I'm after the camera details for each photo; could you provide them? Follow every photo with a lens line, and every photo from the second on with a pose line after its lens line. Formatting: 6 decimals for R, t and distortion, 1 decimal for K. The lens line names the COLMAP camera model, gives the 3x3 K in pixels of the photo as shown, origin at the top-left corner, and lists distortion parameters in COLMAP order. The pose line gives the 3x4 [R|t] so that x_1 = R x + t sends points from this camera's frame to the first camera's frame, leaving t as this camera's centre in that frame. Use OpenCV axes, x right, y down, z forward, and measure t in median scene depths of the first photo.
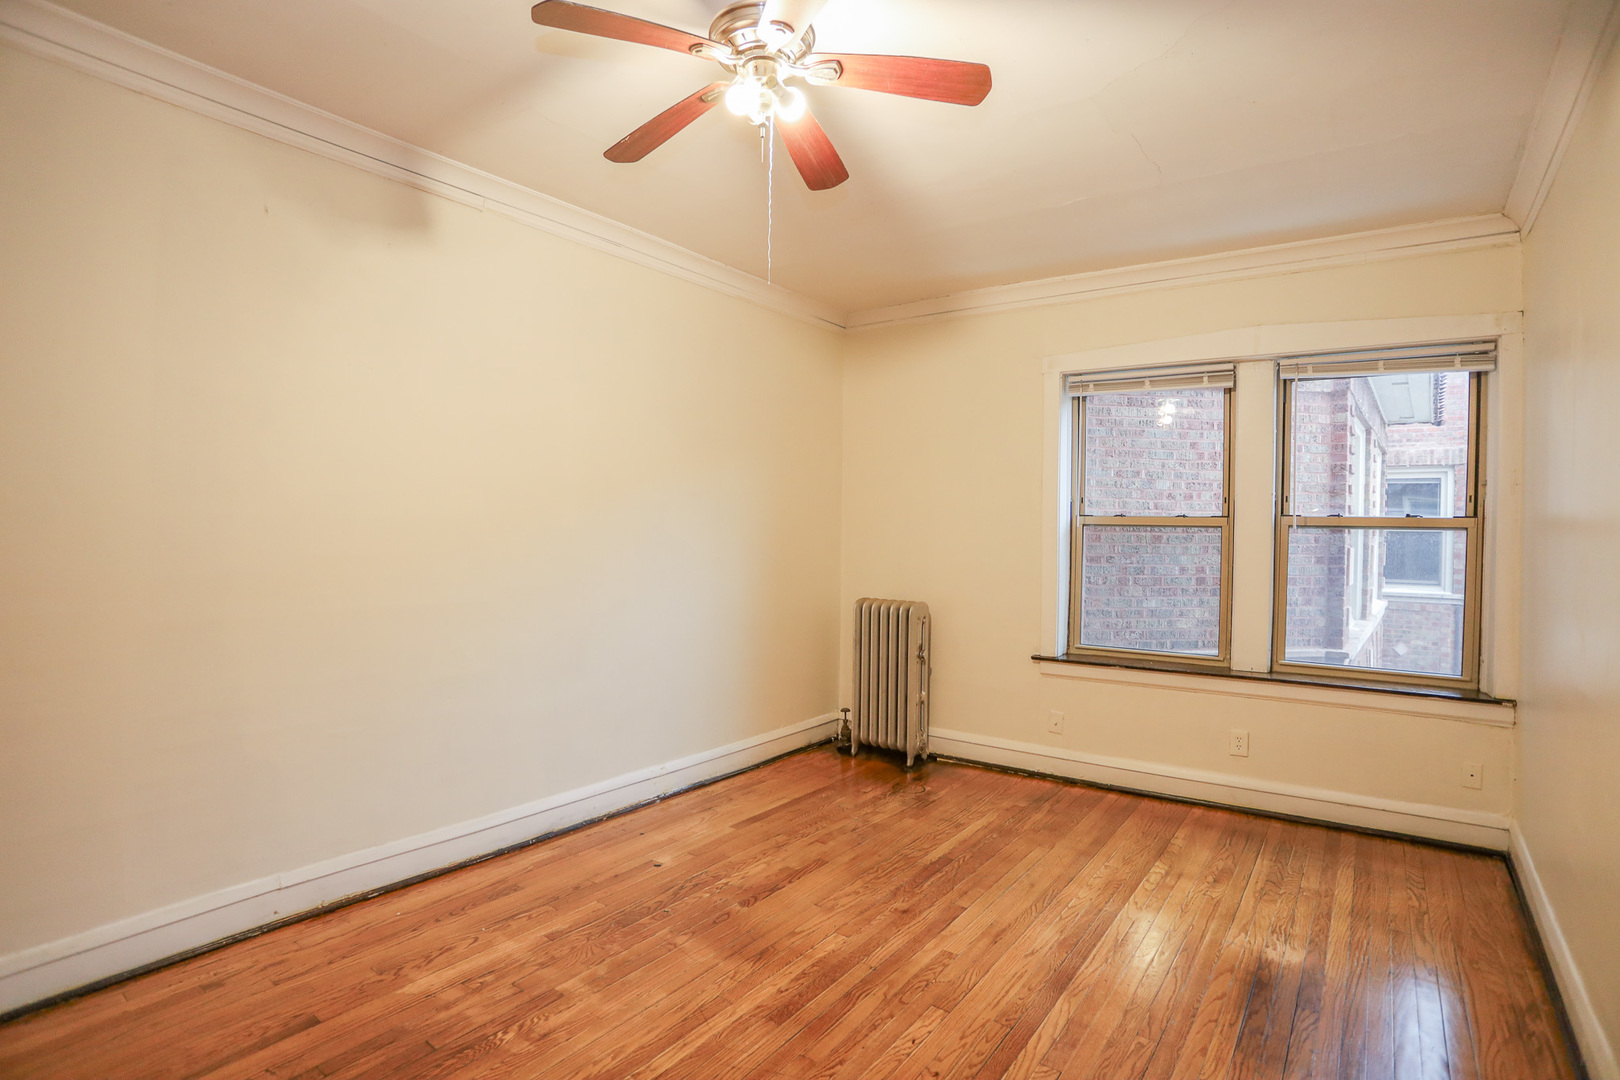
lens RADIAL K [[786.3, 0, 821.7], [0, 786.3, 538.3], [0, 0, 1]] dist [-0.071485, 0.034605]
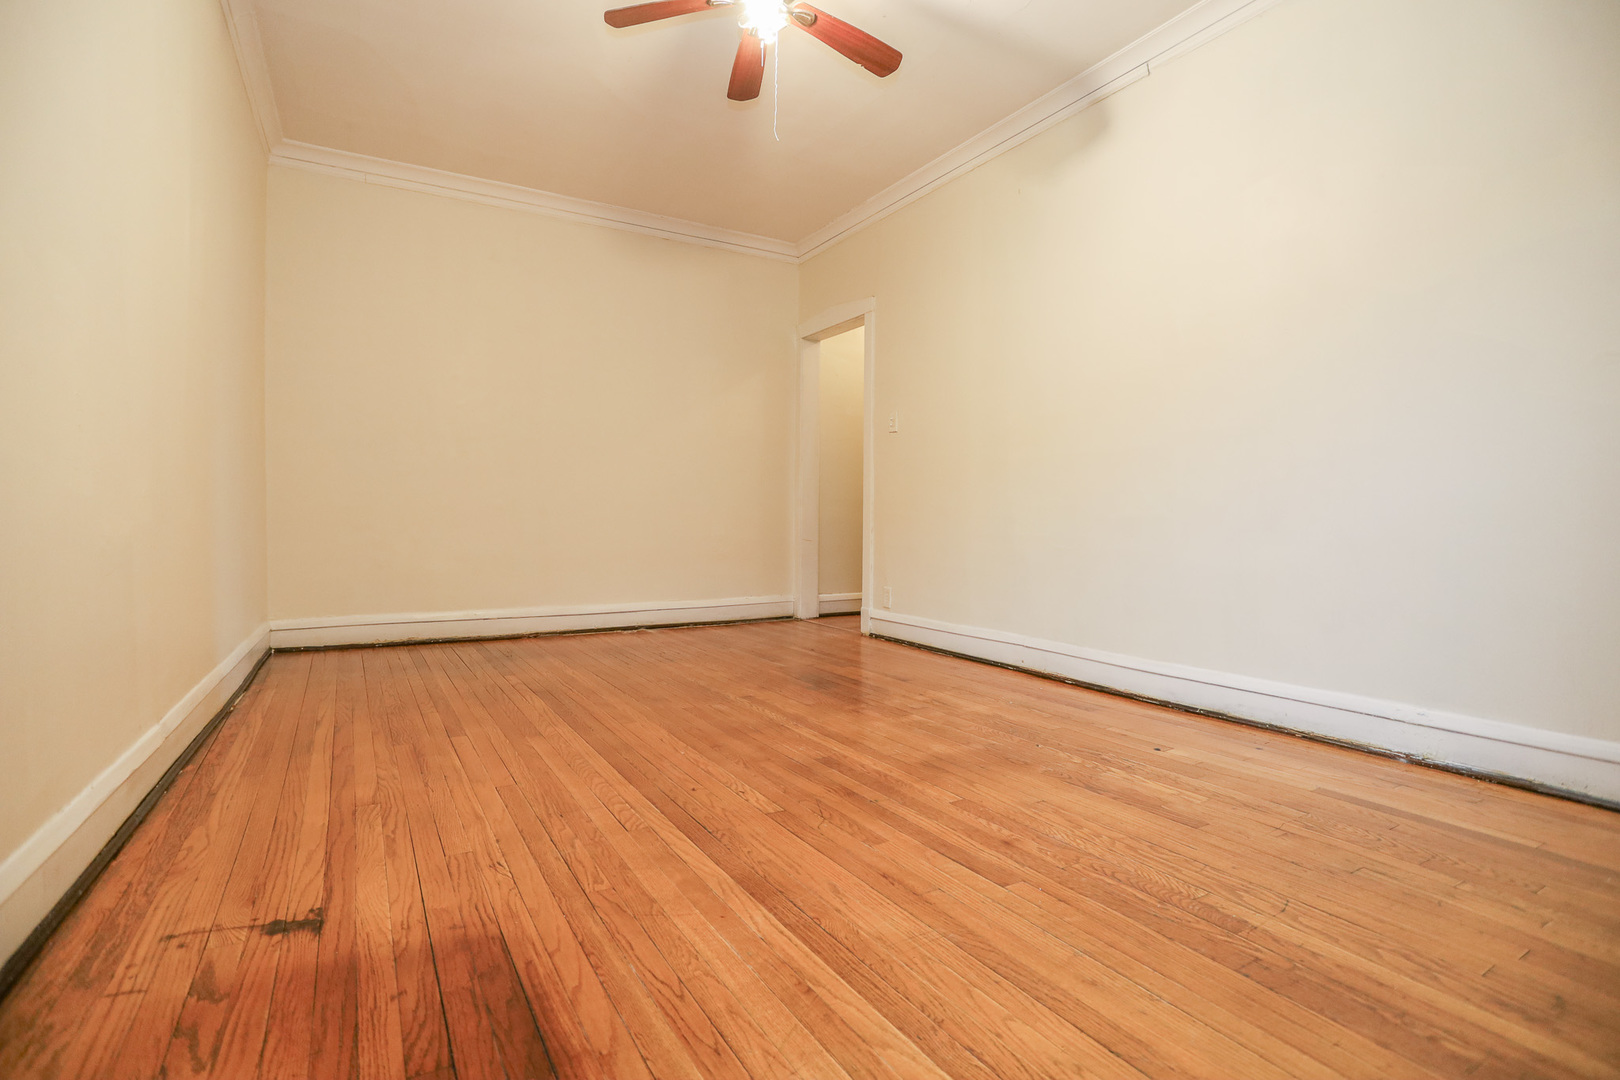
lens RADIAL K [[778.4, 0, 776.7], [0, 778.4, 537.0], [0, 0, 1]] dist [-0.073578, 0.026361]
pose [[-0.422911, -0.001401, -0.906170, 0.657798], [-0.029903, 0.999476, 0.012411, 0.194841], [0.905678, 0.032346, -0.422731, 0.936324]]
